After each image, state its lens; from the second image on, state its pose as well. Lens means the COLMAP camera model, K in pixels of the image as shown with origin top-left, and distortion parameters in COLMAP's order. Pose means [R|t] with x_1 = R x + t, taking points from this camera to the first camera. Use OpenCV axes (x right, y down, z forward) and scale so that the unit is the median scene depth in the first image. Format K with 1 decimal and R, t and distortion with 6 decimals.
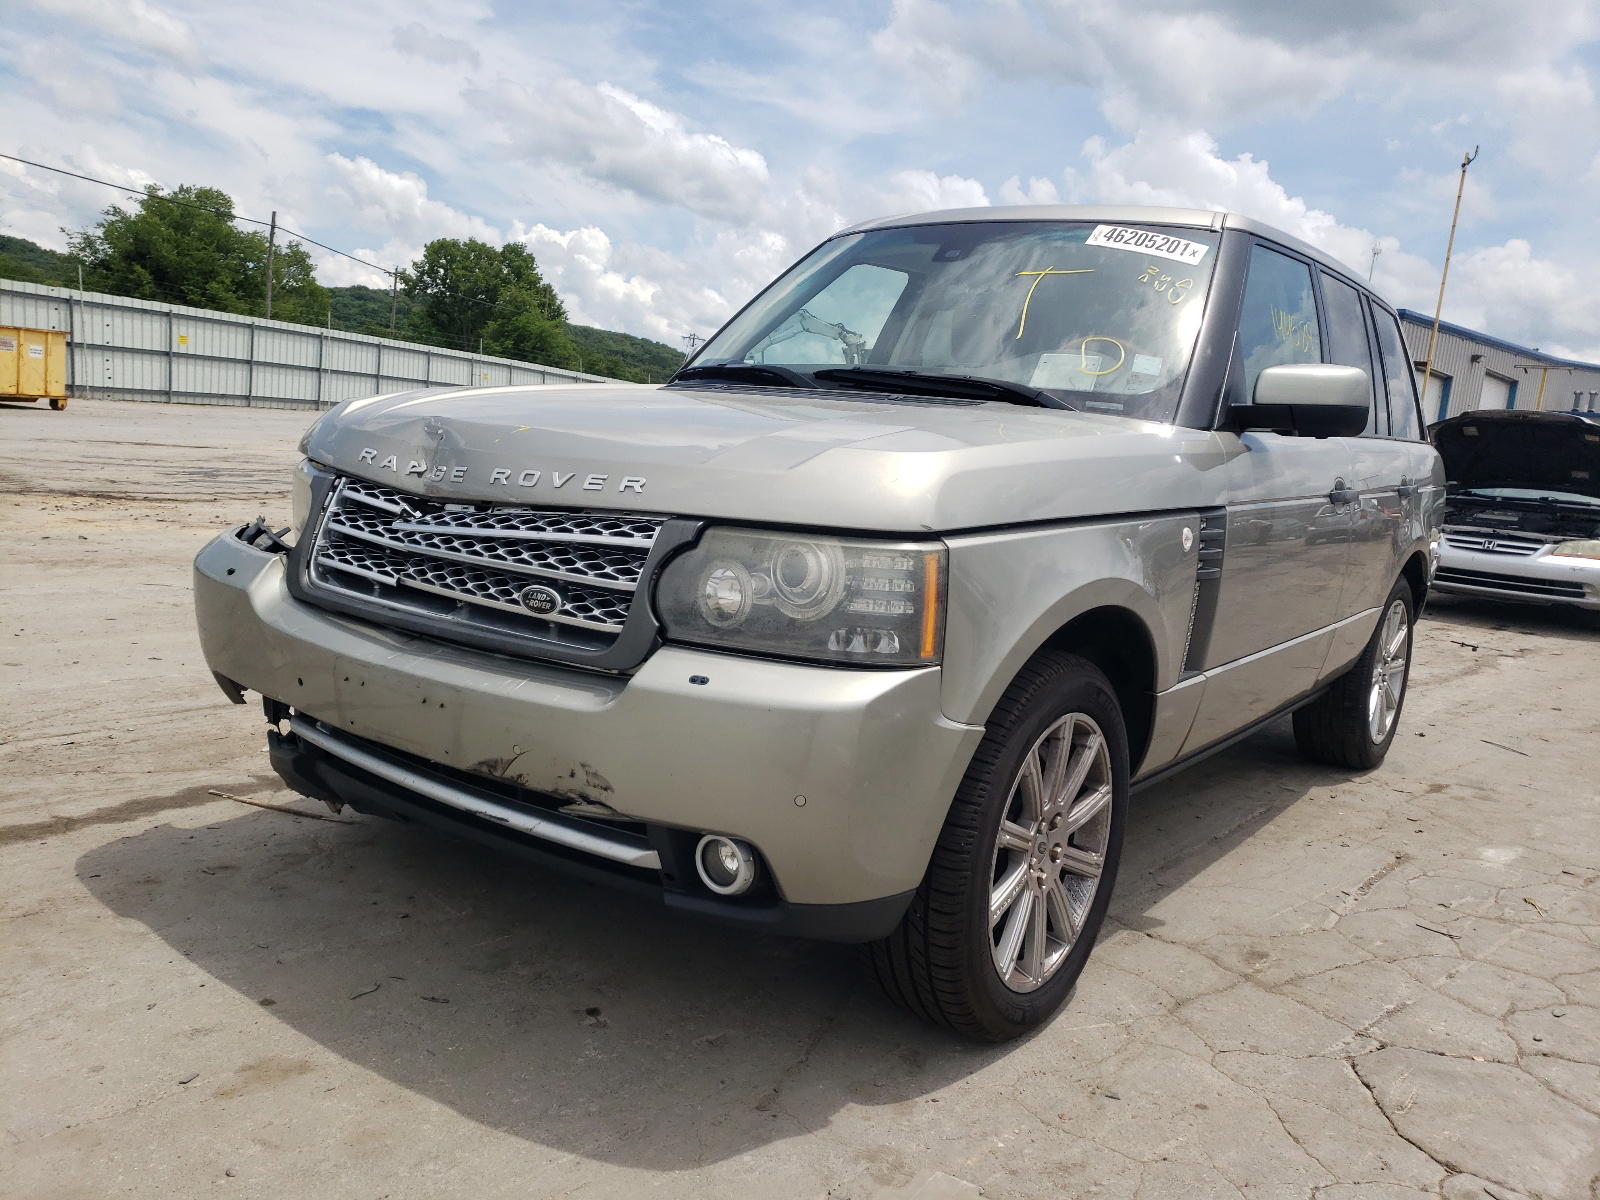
lens RADIAL K [[1242.8, 0, 767.5], [0, 1242.8, 598.0], [0, 0, 1]] dist [0.007415, 0.005257]
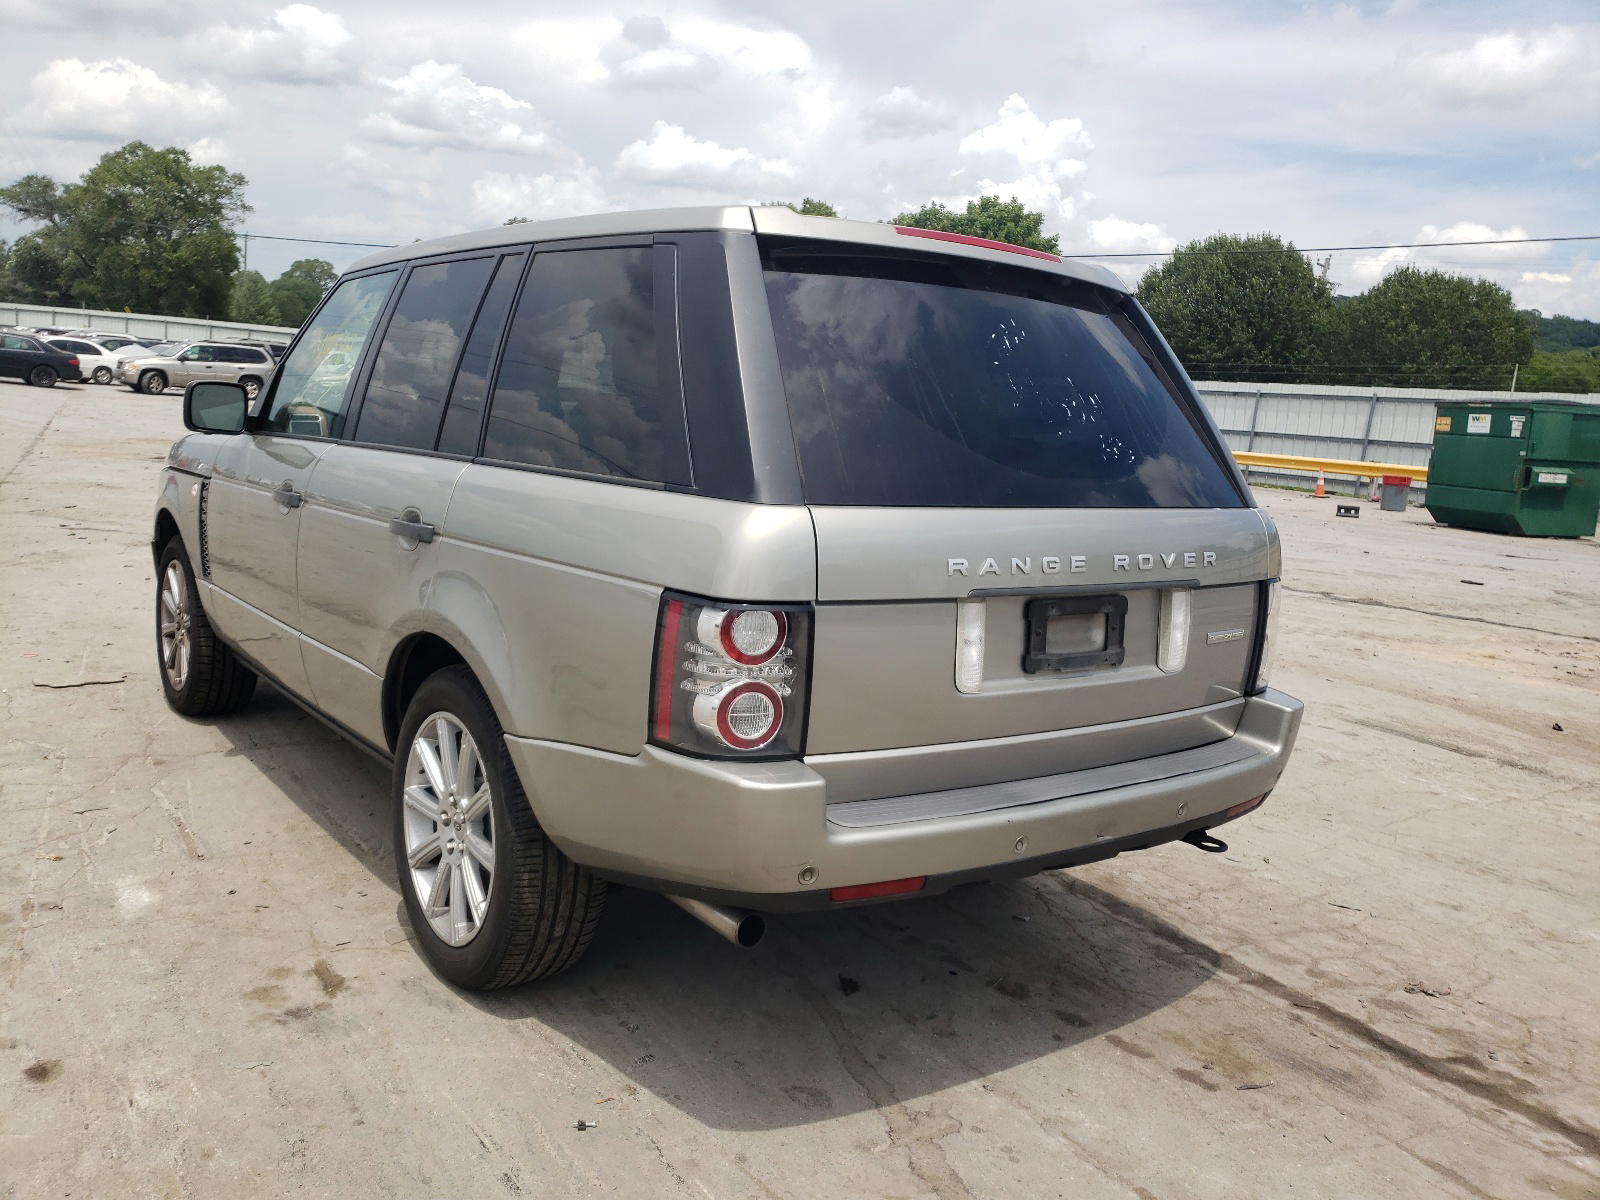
lens RADIAL K [[1242.8, 0, 767.5], [0, 1242.8, 598.0], [0, 0, 1]] dist [0.007415, 0.005257]
pose [[-0.248250, 0.052083, -0.967295, 1.494819], [-0.237521, 0.964798, 0.112907, -0.232743], [0.939125, 0.257782, -0.227141, 1.776458]]
